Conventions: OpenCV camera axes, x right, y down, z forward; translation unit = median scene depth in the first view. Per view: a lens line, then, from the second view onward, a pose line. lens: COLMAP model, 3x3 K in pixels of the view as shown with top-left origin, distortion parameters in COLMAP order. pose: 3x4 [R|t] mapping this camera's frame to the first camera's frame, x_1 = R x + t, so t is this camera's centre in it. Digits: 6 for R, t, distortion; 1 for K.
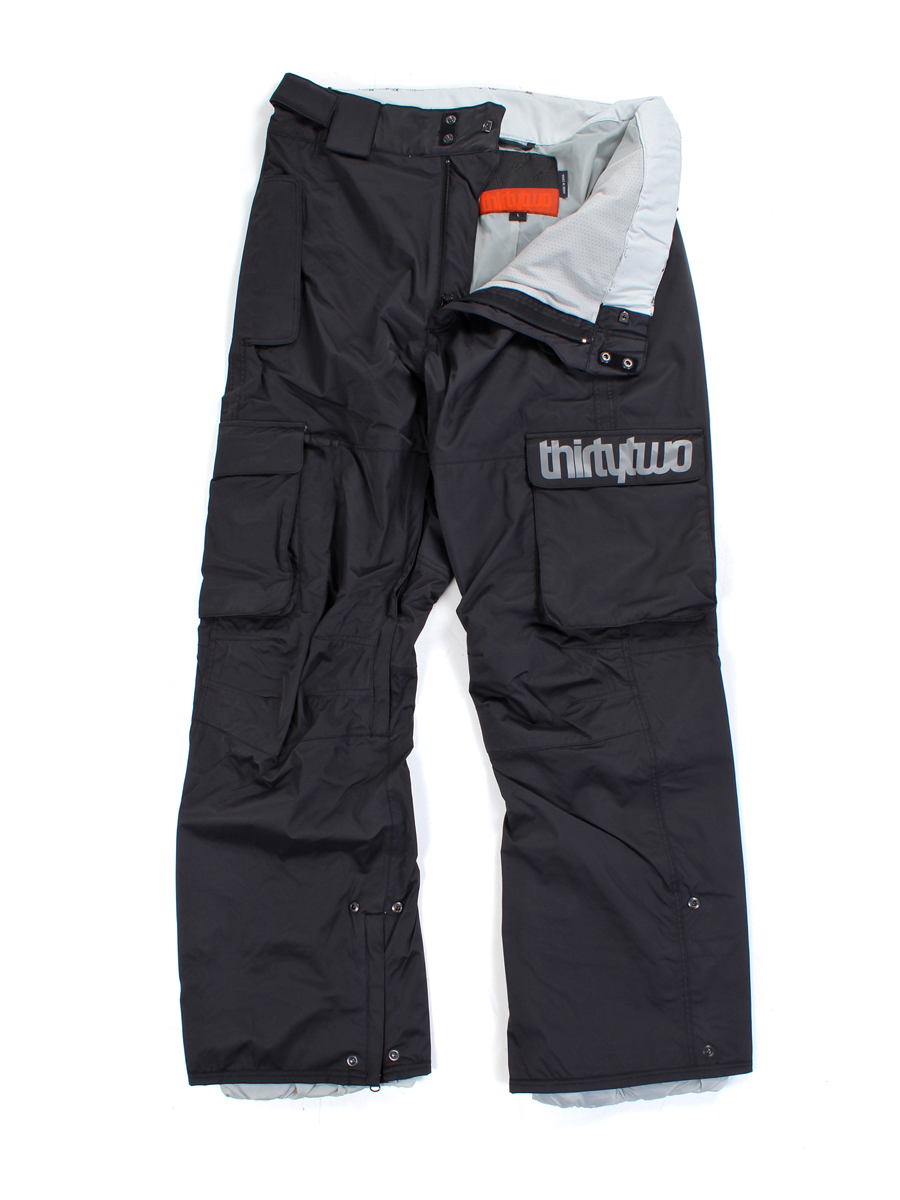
lens RADIAL K [[978.2, 0, 450.1], [0, 978.2, 599.3], [0, 0, 1]] dist [-0.117455, 0.004036]
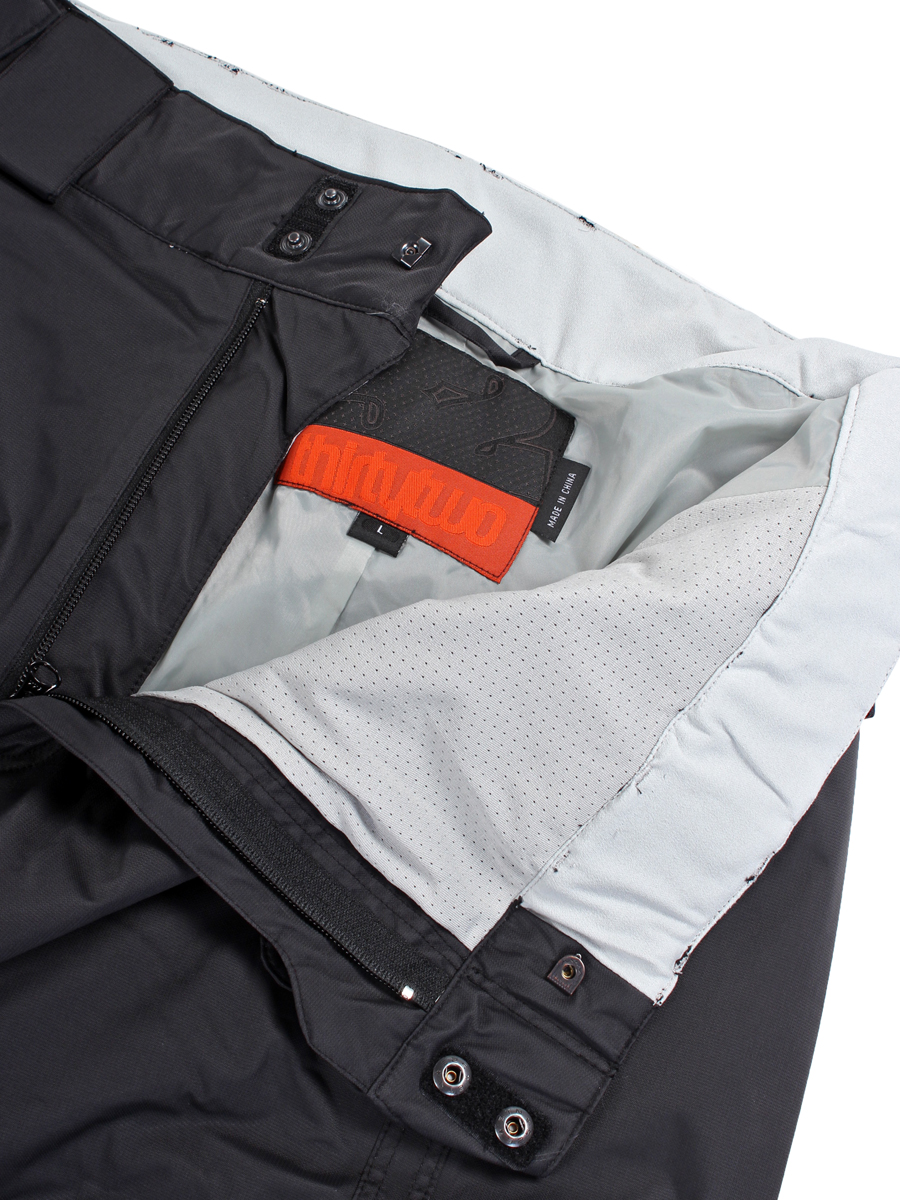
lens RADIAL K [[1938.3, 0, 450.3], [0, 1938.3, 600.4], [0, 0, 1]] dist [-0.102755, 0.000000]
pose [[0.914773, 0.397405, -0.072525, 0.145741], [-0.399161, 0.861587, -0.313590, -0.191929], [-0.062136, 0.315813, 0.946785, 0.409049]]
